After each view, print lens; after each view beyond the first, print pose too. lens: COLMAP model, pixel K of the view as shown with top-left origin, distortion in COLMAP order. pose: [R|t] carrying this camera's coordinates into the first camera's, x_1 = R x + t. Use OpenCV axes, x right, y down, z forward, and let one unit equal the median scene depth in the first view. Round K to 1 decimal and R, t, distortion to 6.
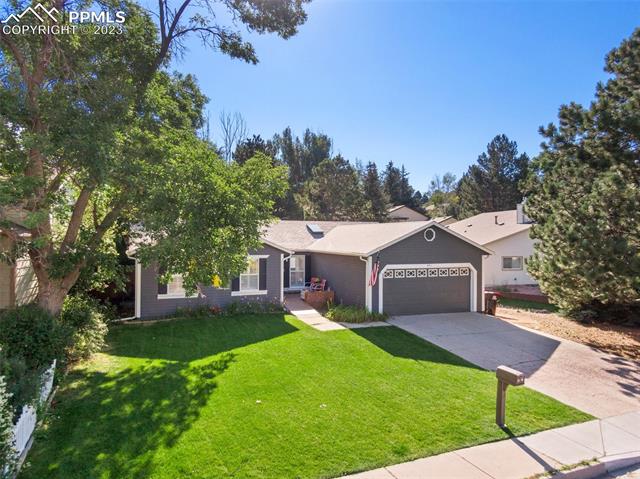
lens RADIAL K [[451.5, 0, 319.9], [0, 451.5, 225.6], [0, 0, 1]] dist [0.007203, 0.000157]
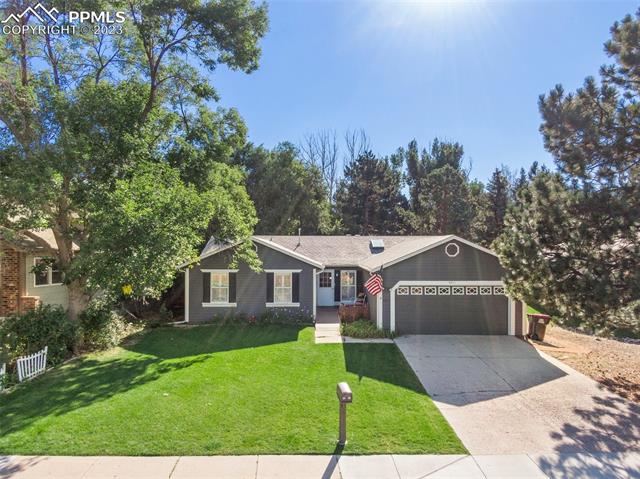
lens RADIAL K [[456.5, 0, 320.0], [0, 456.5, 239.5], [0, 0, 1]] dist [0.000202, 0.000202]
pose [[0.930119, -0.014296, -0.366980, 0.395156], [0.014123, 0.999895, -0.003157, -0.002184], [0.366987, -0.002247, 0.930224, 0.025118]]
